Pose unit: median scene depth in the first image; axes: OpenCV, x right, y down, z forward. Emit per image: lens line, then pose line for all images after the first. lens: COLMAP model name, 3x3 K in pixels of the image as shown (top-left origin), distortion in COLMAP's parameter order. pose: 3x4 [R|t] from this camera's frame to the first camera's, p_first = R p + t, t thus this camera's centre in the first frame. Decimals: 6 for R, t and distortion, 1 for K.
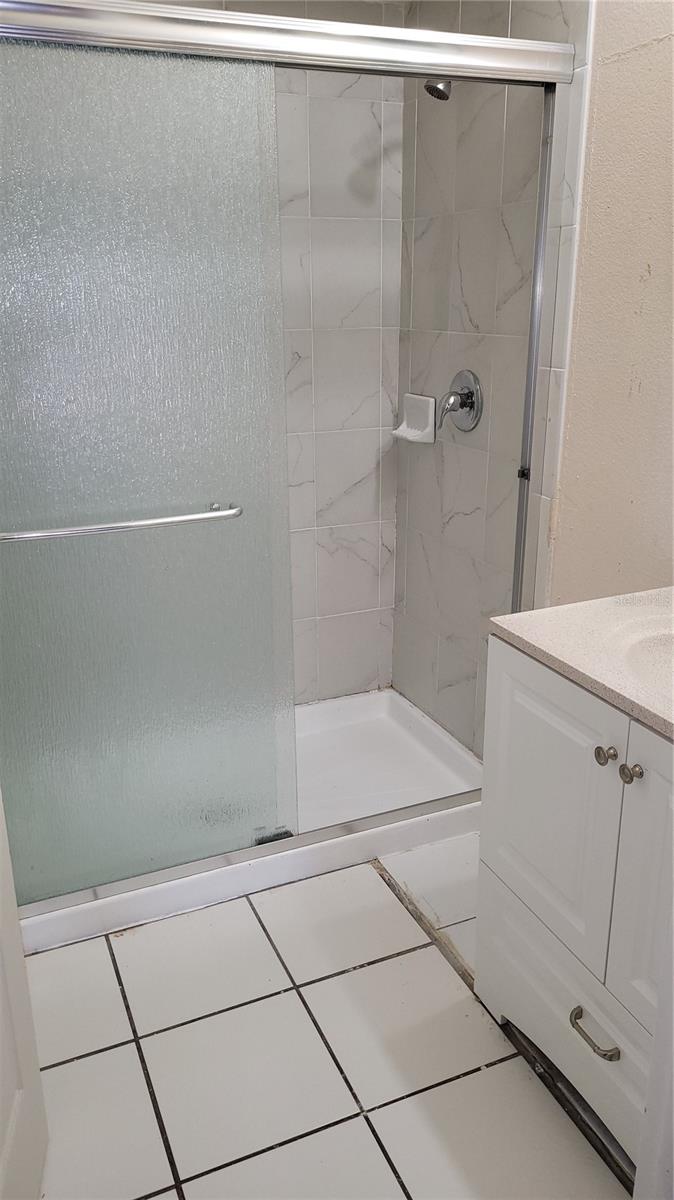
lens RADIAL K [[919.3, 0, 335.8], [0, 919.3, 601.2], [0, 0, 1]] dist [0.059670, -0.045264]
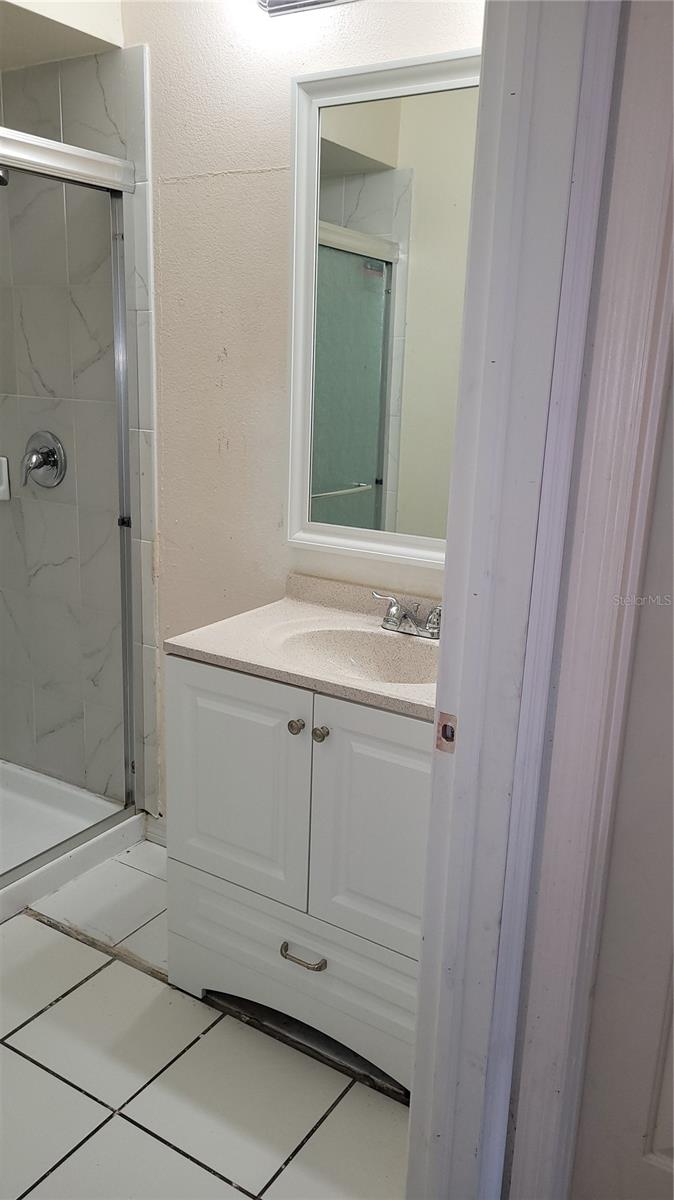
lens RADIAL K [[919.3, 0, 337.0], [0, 919.3, 603.4], [0, 0, 1]] dist [0.059670, -0.045264]
pose [[0.824141, -0.107233, 0.556141, -0.229226], [0.142287, 0.989623, -0.020039, 0.020441], [-0.548221, 0.095647, 0.830846, -0.068998]]
